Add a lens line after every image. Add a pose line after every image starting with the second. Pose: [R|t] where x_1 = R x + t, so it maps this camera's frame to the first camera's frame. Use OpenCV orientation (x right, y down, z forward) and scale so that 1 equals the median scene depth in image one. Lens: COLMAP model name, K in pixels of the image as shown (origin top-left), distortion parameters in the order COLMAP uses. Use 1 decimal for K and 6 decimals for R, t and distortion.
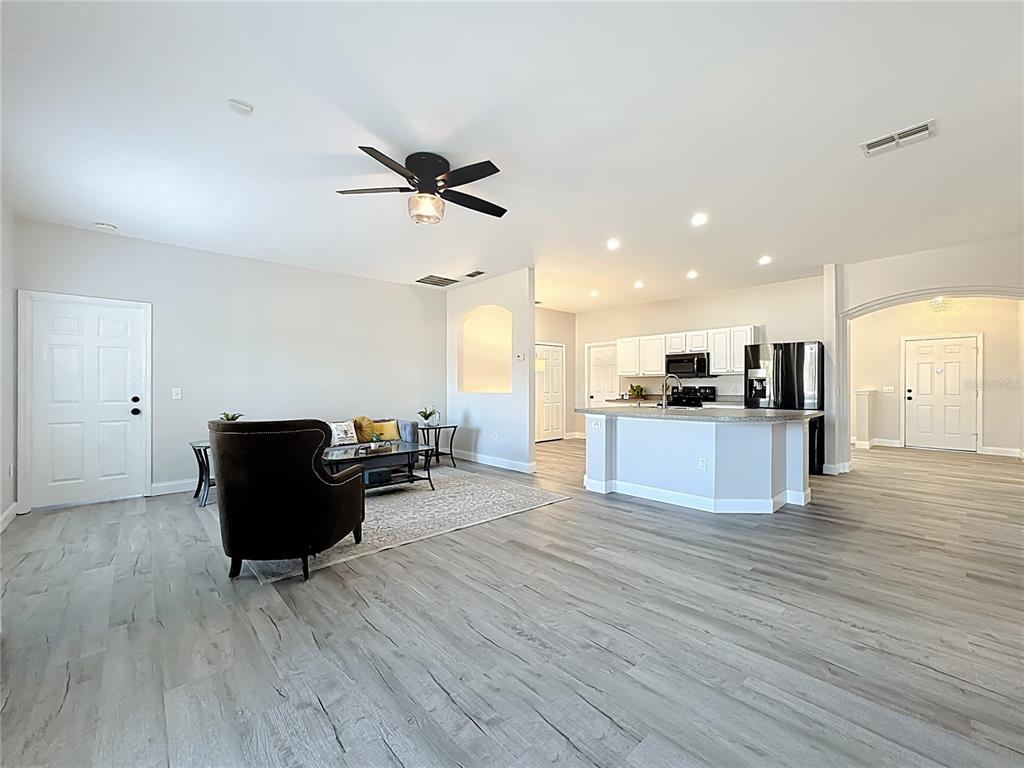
lens RADIAL K [[421.4, 0, 509.2], [0, 421.4, 378.7], [0, 0, 1]] dist [-0.031317, 0.015744]
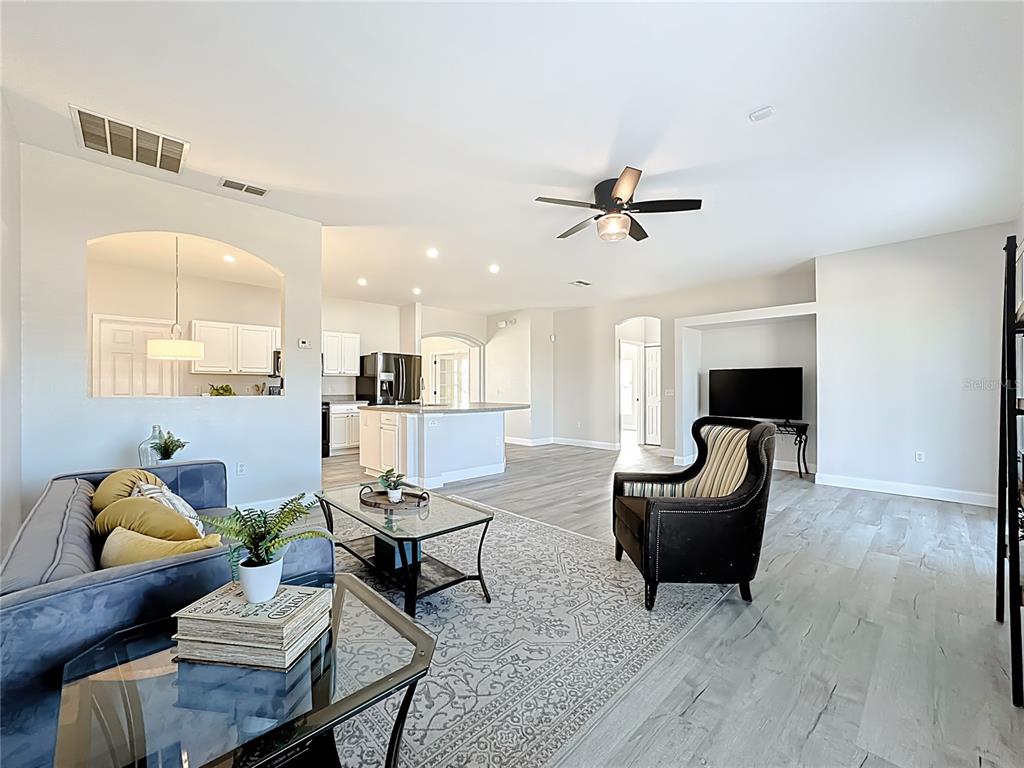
lens RADIAL K [[424.6, 0, 511.7], [0, 424.6, 386.4], [0, 0, 1]] dist [-0.037056, 0.015981]
pose [[-0.034138, 0.005643, 0.999401, -0.966842], [-0.022957, 0.999716, -0.006429, 0.022191], [-0.999153, -0.023163, -0.033999, 0.968573]]
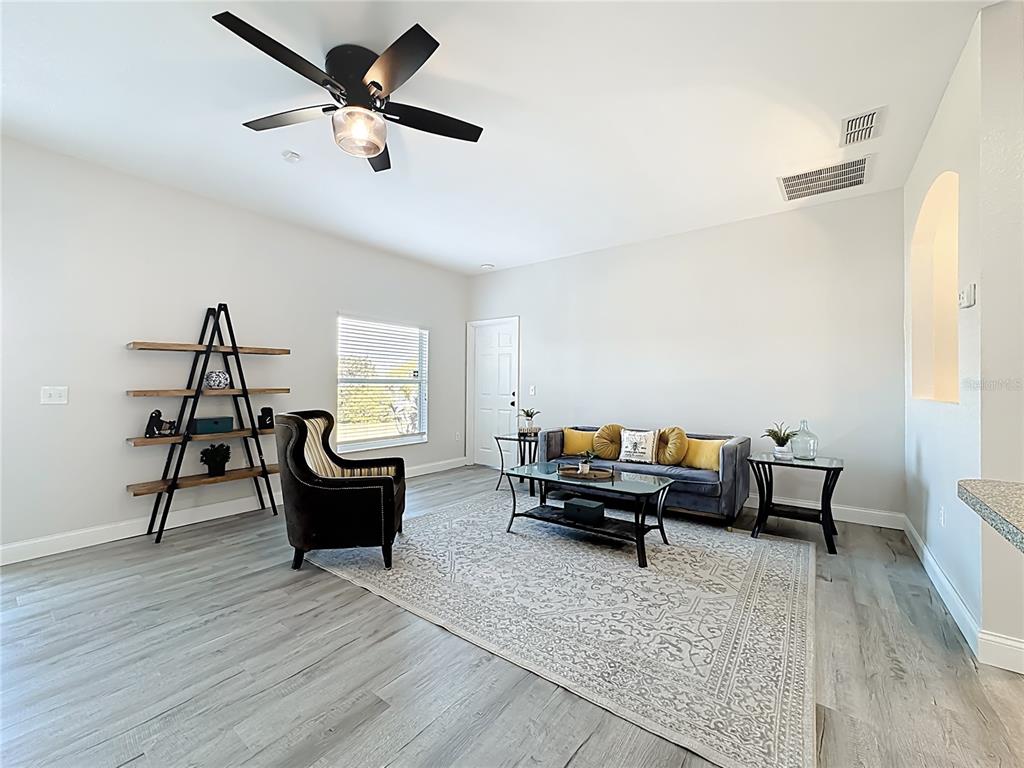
lens RADIAL K [[421.4, 0, 509.2], [0, 421.4, 378.7], [0, 0, 1]] dist [-0.031317, 0.015744]
pose [[0.185560, -0.009694, -0.982585, 0.396148], [0.015180, 0.999860, -0.006998, 0.013467], [0.982516, -0.013617, 0.185681, 0.829114]]
